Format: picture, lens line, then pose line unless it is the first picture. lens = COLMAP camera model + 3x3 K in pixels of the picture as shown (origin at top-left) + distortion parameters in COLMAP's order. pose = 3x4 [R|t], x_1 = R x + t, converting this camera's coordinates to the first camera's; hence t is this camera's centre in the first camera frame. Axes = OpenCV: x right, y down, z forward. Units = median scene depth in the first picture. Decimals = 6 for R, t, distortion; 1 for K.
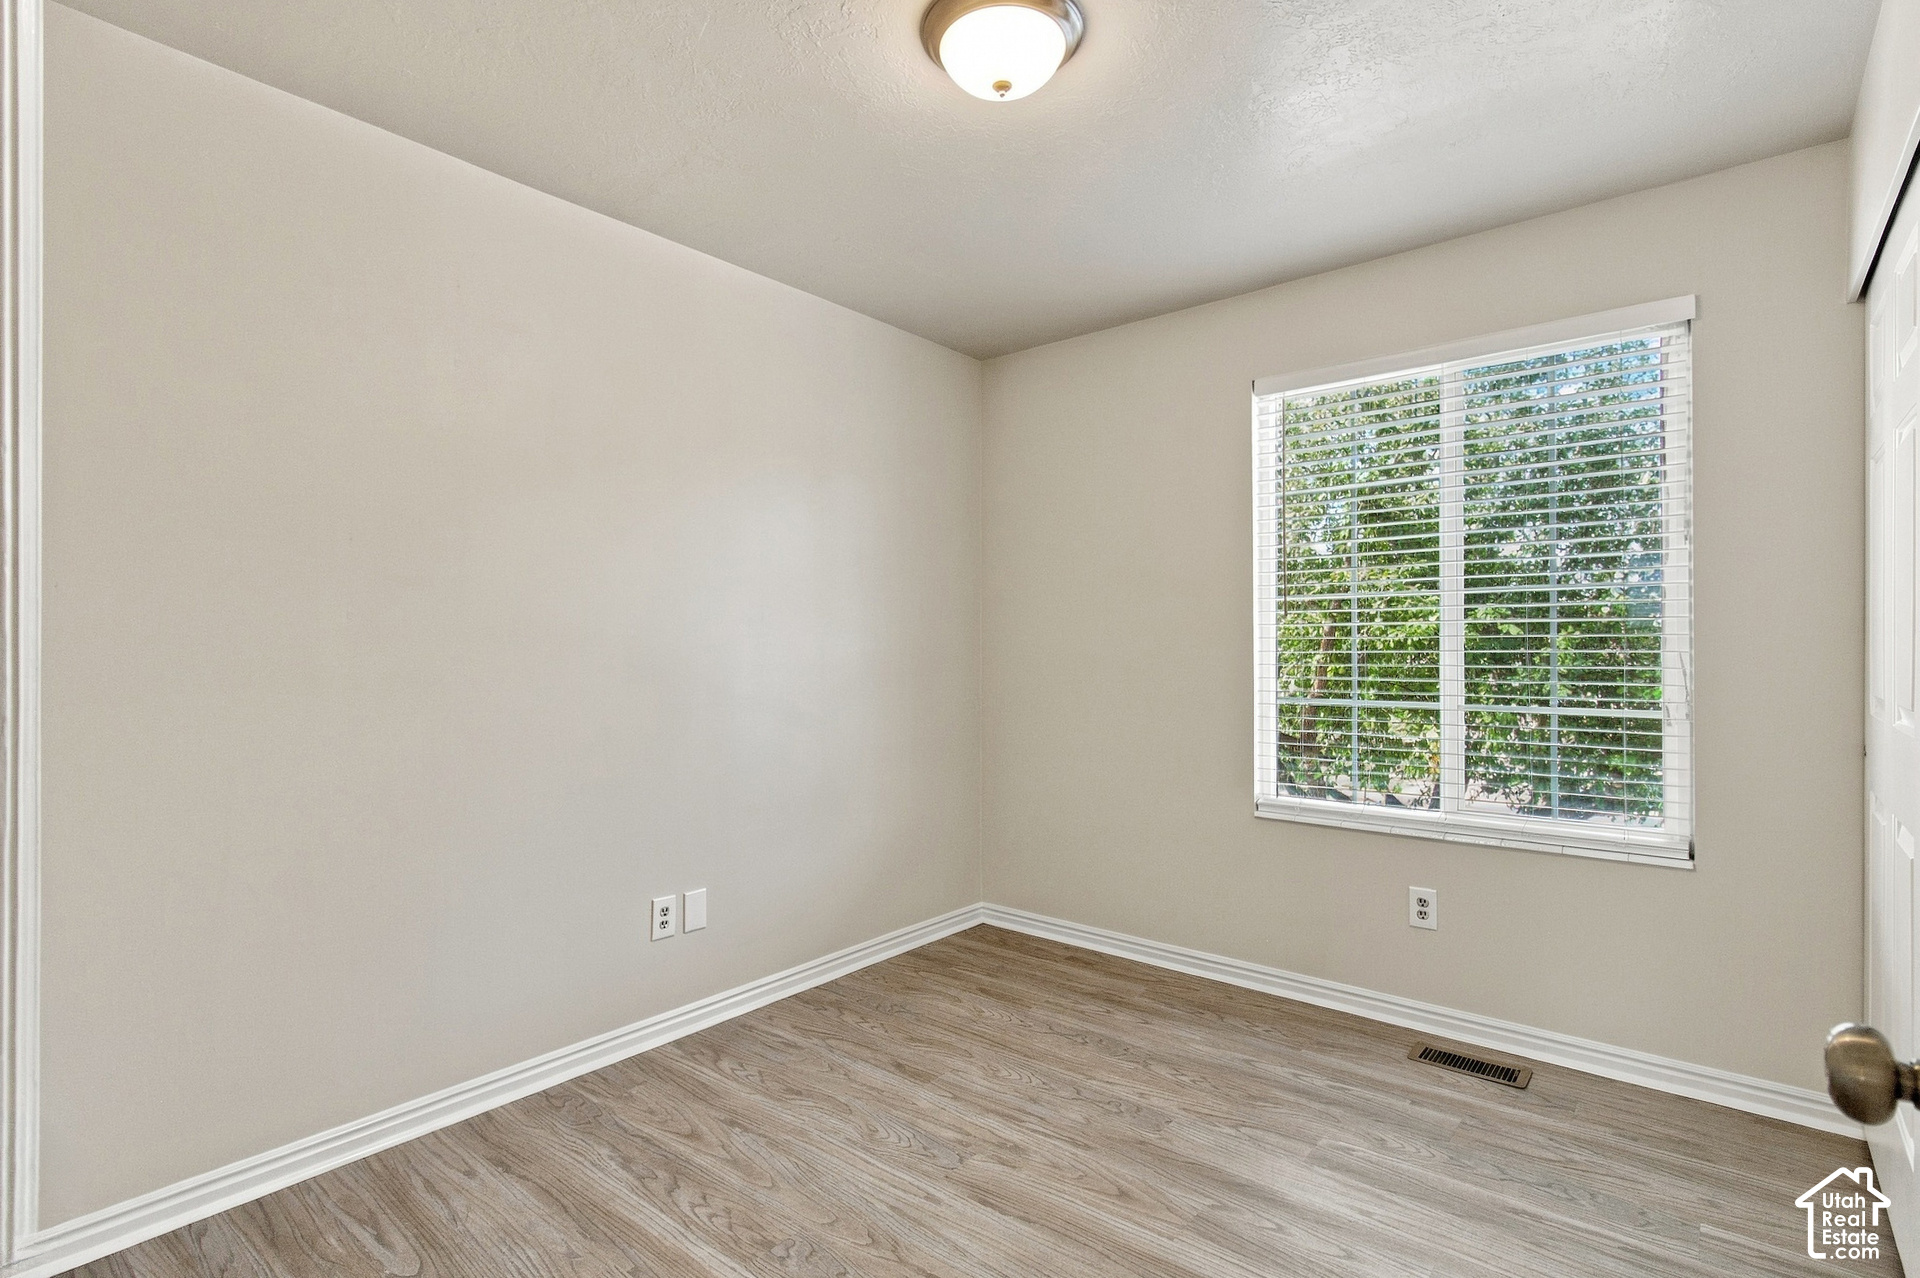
lens RADIAL K [[913.3, 0, 949.4], [0, 913.3, 639.3], [0, 0, 1]] dist [-0.008973, 0.000101]
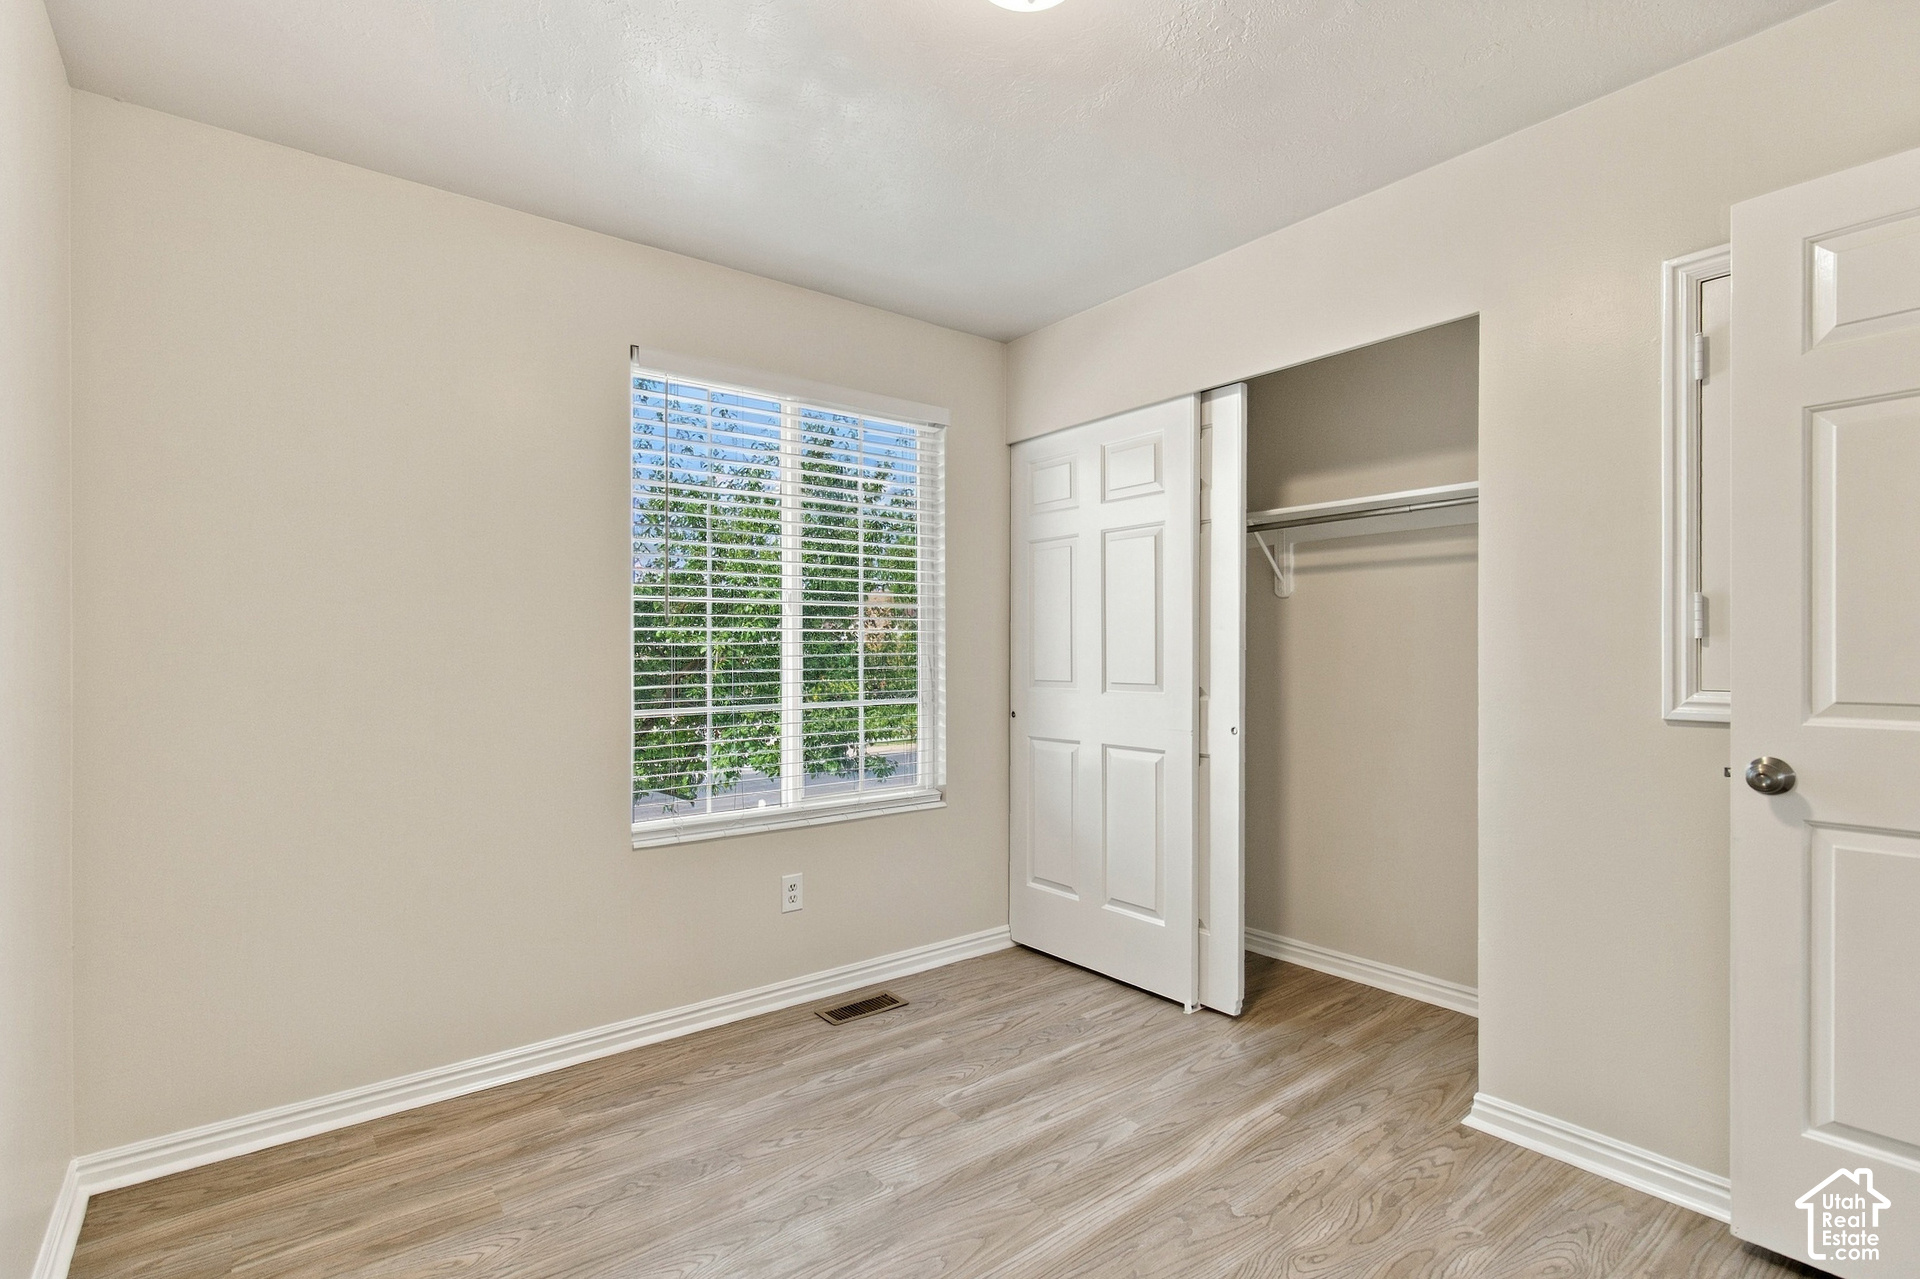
lens RADIAL K [[913.3, 0, 952.3], [0, 913.3, 648.3], [0, 0, 1]] dist [-0.008973, 0.000101]
pose [[0.196505, 0.003806, 0.980495, -0.537365], [-0.001630, 0.999992, -0.003555, 0.007170], [-0.980501, -0.000899, 0.196510, 0.625692]]
